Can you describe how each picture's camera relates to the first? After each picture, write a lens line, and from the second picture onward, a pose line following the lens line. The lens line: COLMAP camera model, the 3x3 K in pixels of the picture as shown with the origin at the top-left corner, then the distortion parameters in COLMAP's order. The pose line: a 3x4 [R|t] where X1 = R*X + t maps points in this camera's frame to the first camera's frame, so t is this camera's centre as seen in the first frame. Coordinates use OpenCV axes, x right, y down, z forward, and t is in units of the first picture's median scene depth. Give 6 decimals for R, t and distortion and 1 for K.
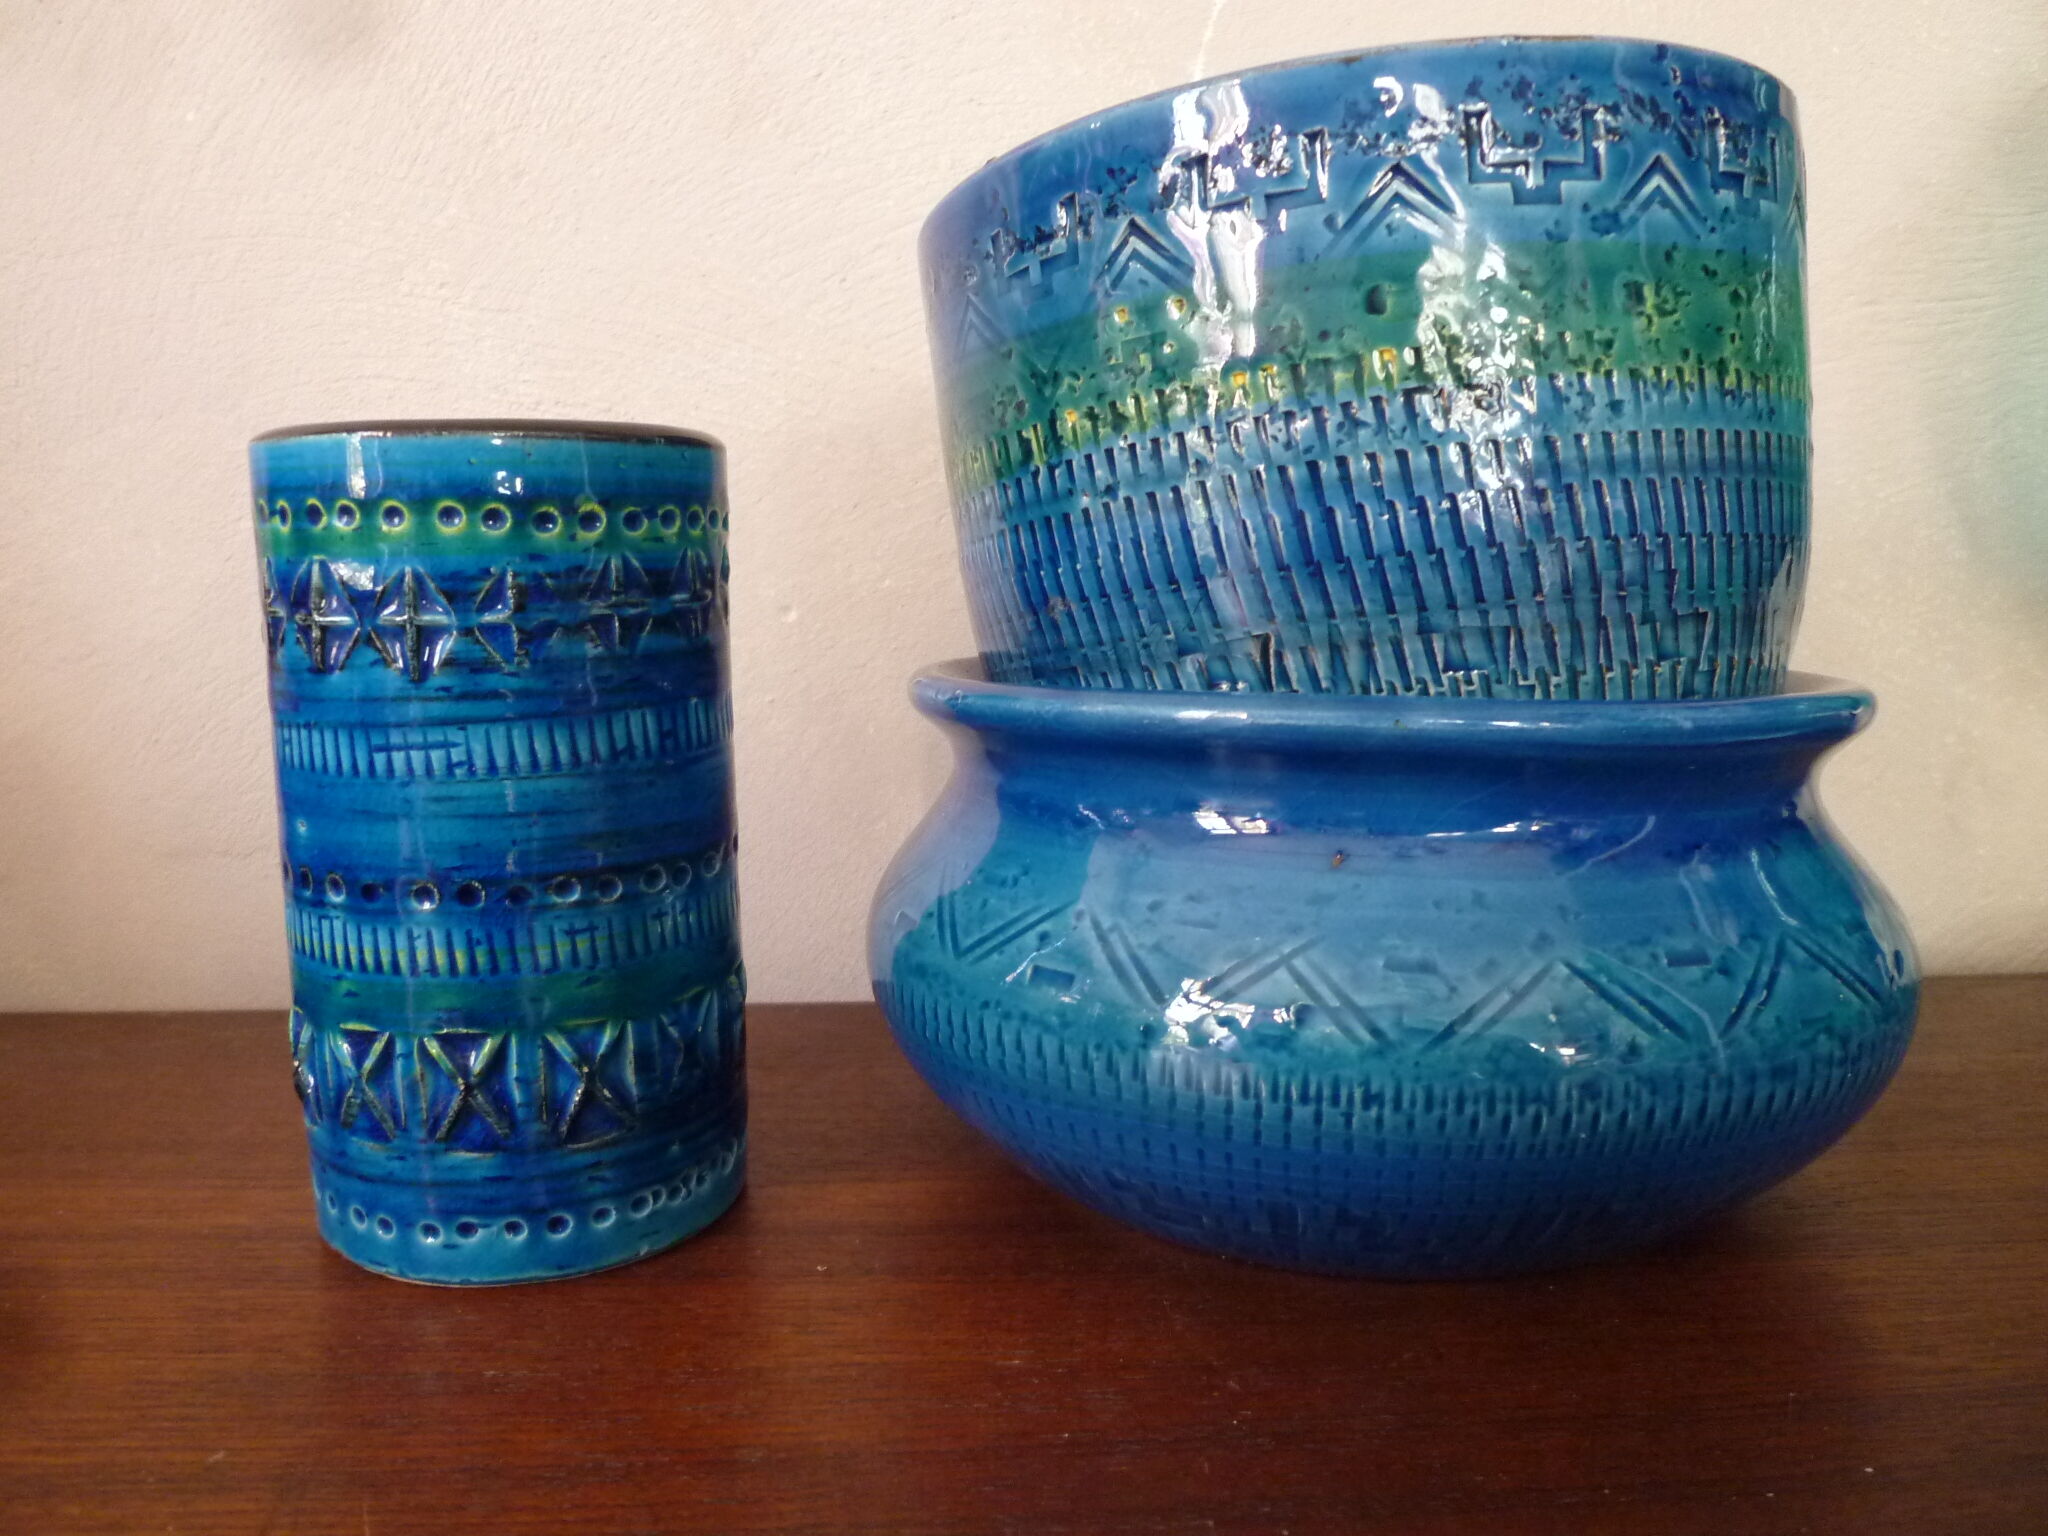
lens RADIAL K [[1604.7, 0, 1024.0], [0, 1604.7, 768.0], [0, 0, 1]] dist [0.001567, 0.000345]
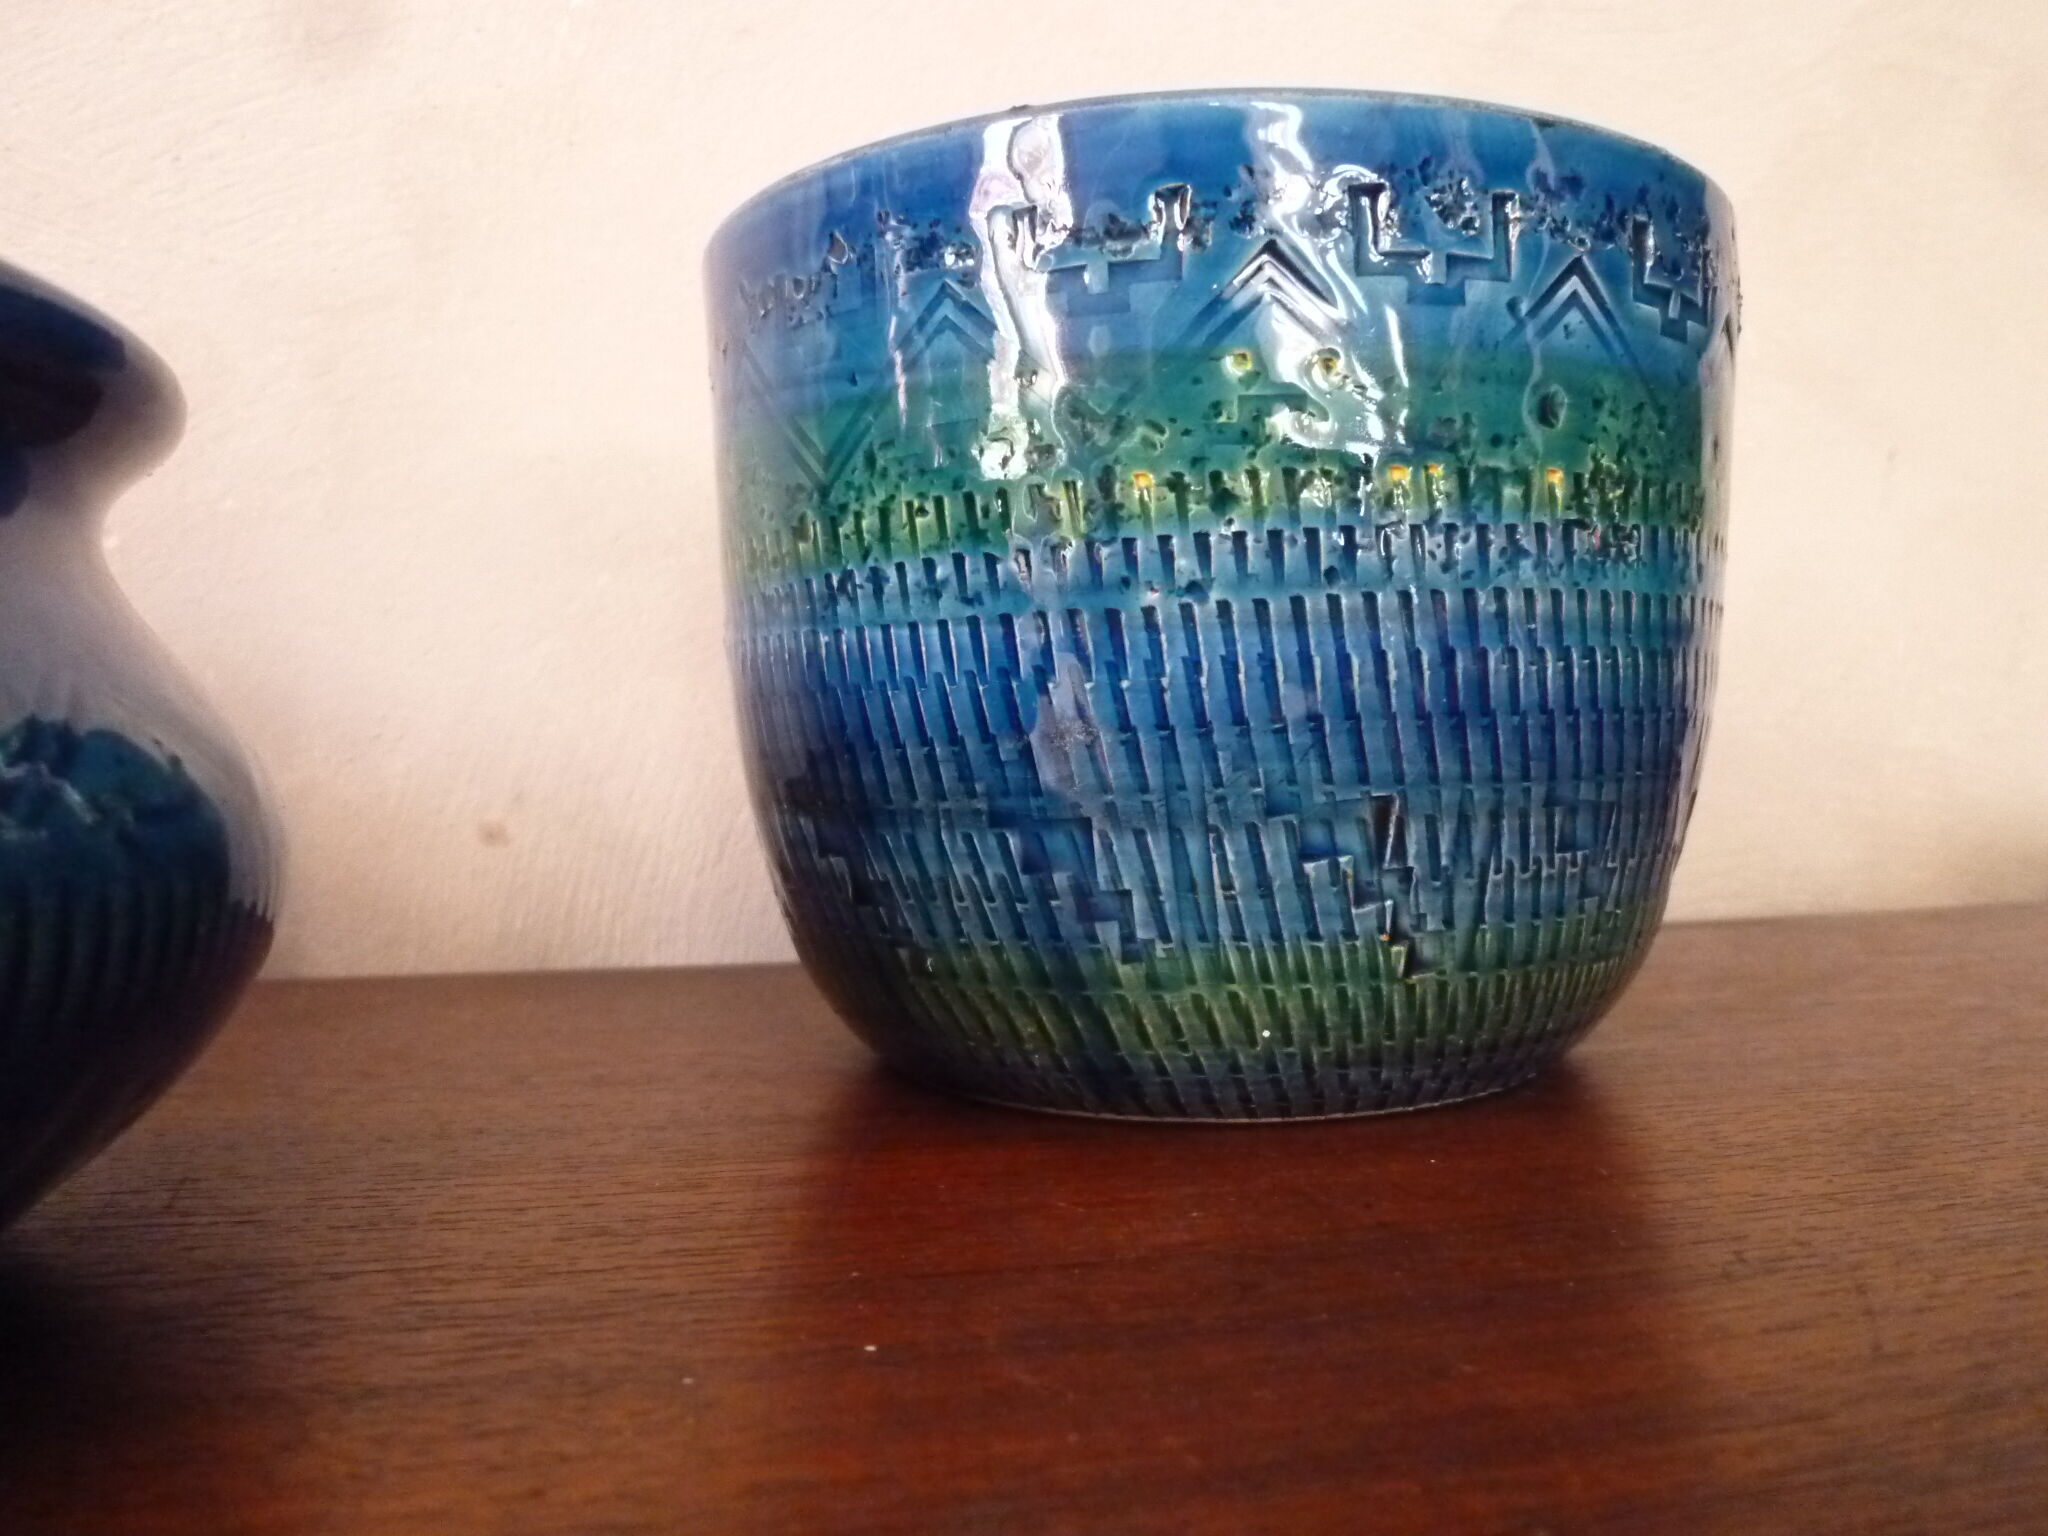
lens RADIAL K [[1715.3, 0, 1024.0], [0, 1715.3, 768.0], [0, 0, 1]] dist [-0.016924, -0.002678]
pose [[0.793842, 0.047014, 0.606303, -0.508547], [-0.026018, 0.998720, -0.043378, -0.056169], [-0.607567, 0.018660, 0.794049, 0.439921]]
